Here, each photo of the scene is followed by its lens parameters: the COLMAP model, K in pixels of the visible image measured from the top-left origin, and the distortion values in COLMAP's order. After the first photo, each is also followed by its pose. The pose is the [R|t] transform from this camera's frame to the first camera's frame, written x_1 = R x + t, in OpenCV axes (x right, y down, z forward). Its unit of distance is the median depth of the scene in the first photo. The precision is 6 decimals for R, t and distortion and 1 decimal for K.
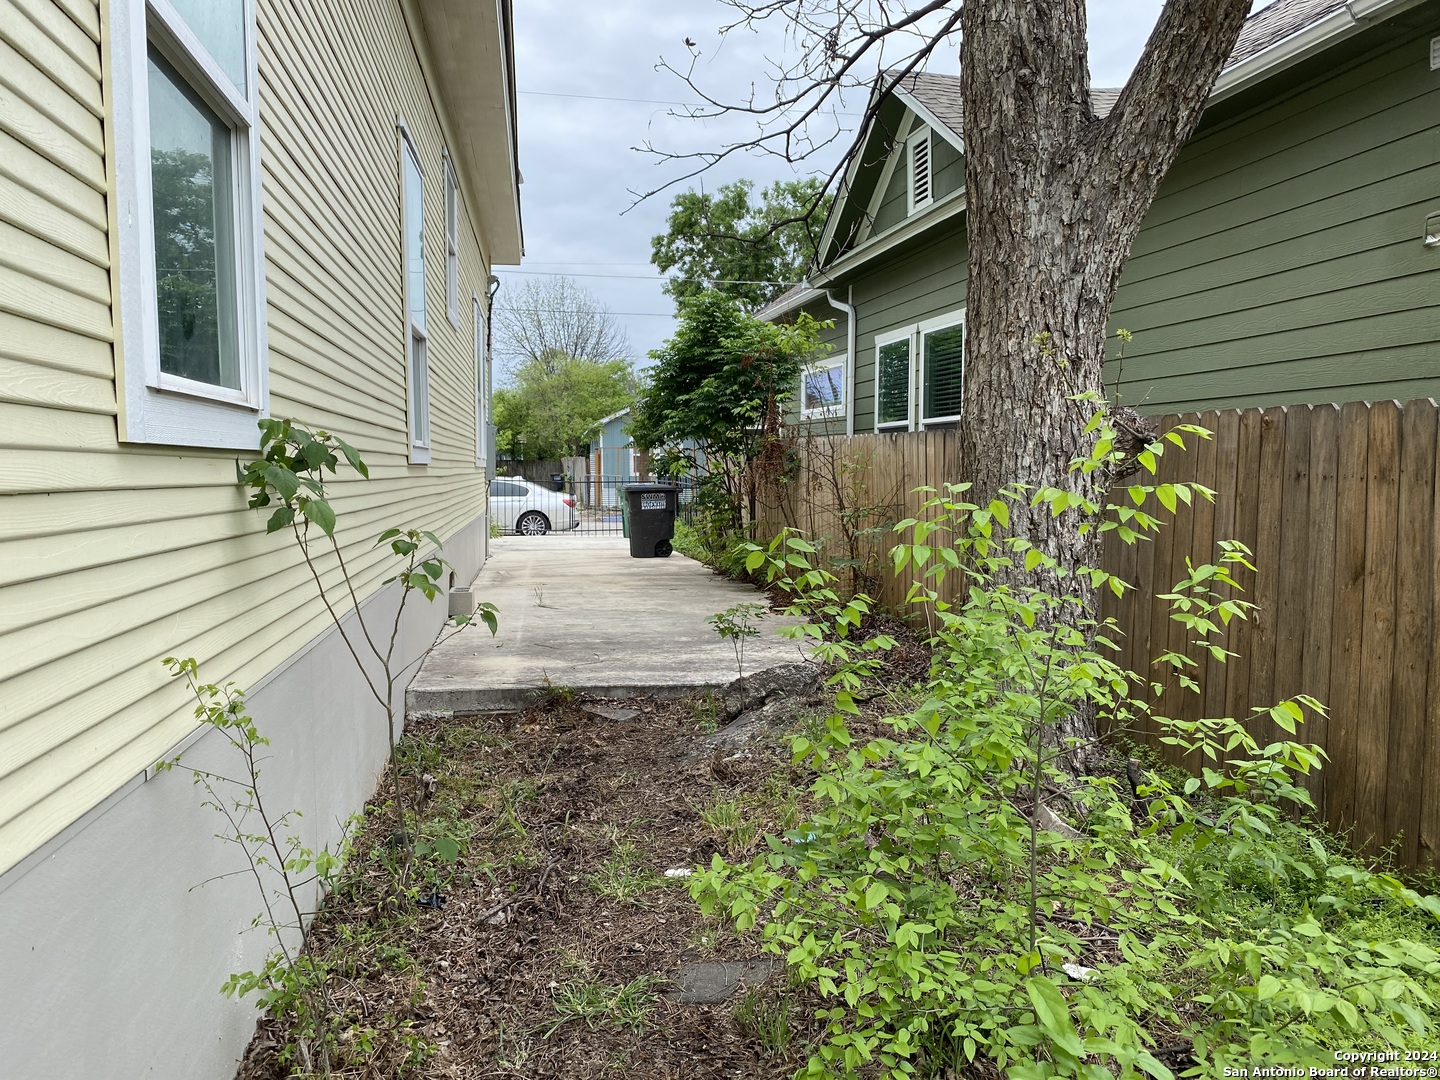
lens RADIAL K [[1089.5, 0, 717.8], [0, 1089.5, 547.8], [0, 0, 1]] dist [0.031937, -0.050944]
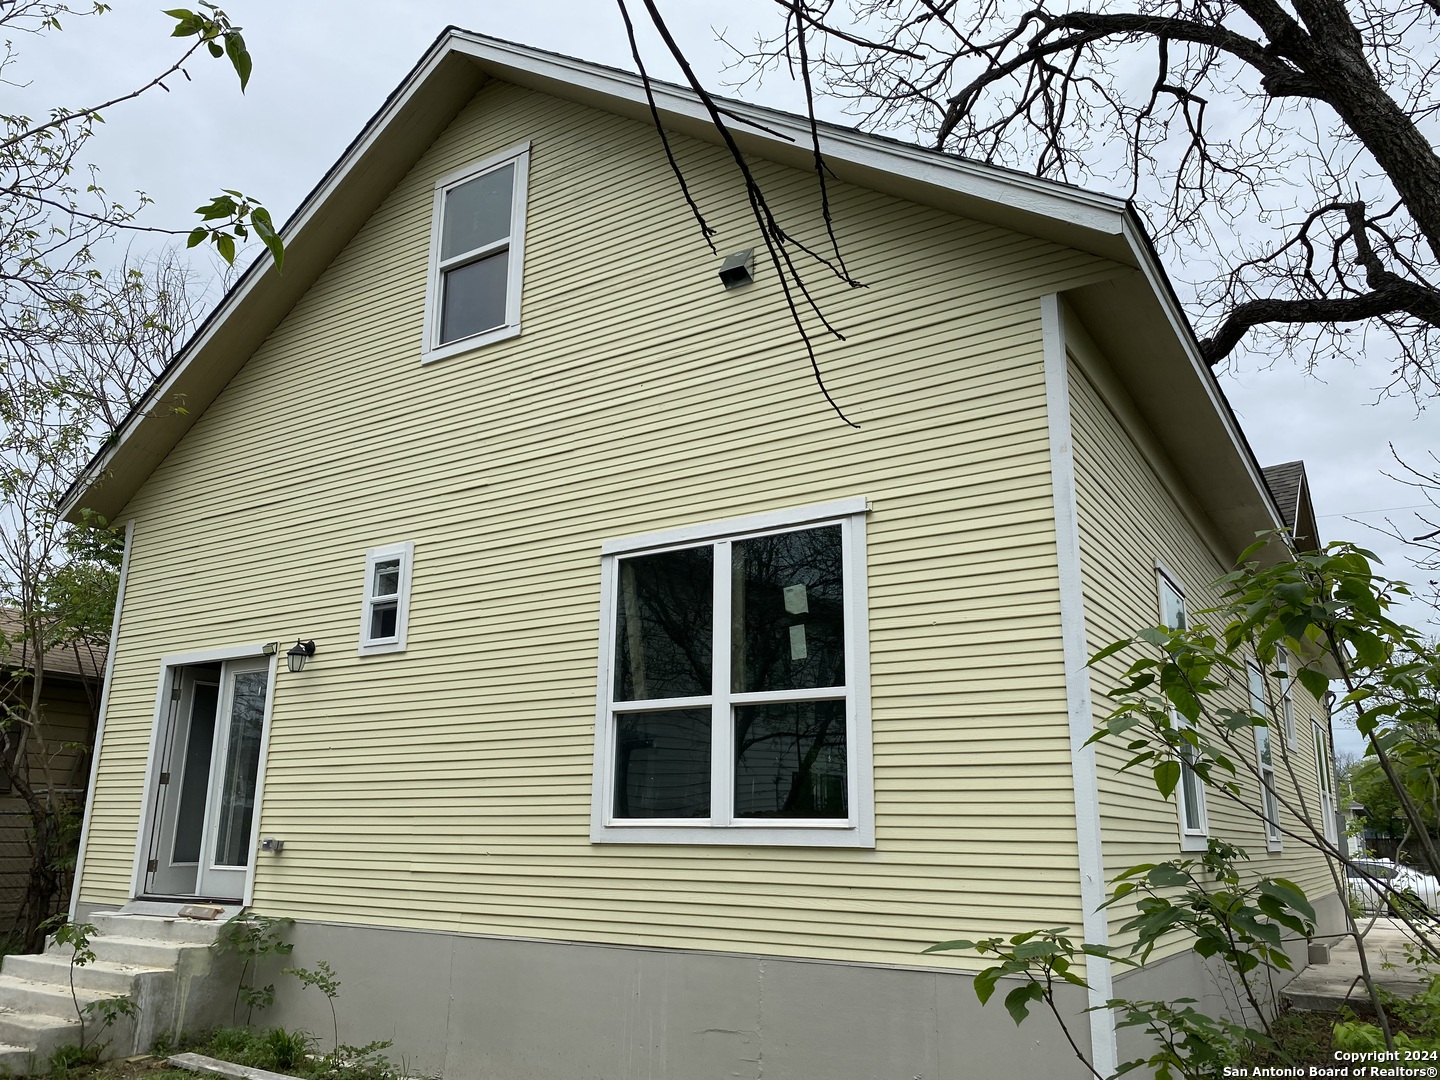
lens RADIAL K [[1089.5, 0, 718.4], [0, 1089.5, 548.7], [0, 0, 1]] dist [0.031937, -0.050944]
pose [[0.745539, -0.157955, -0.647473, 0.394813], [-0.063801, 0.950131, -0.305254, 0.076201], [0.663401, 0.268888, 0.698283, -1.360751]]
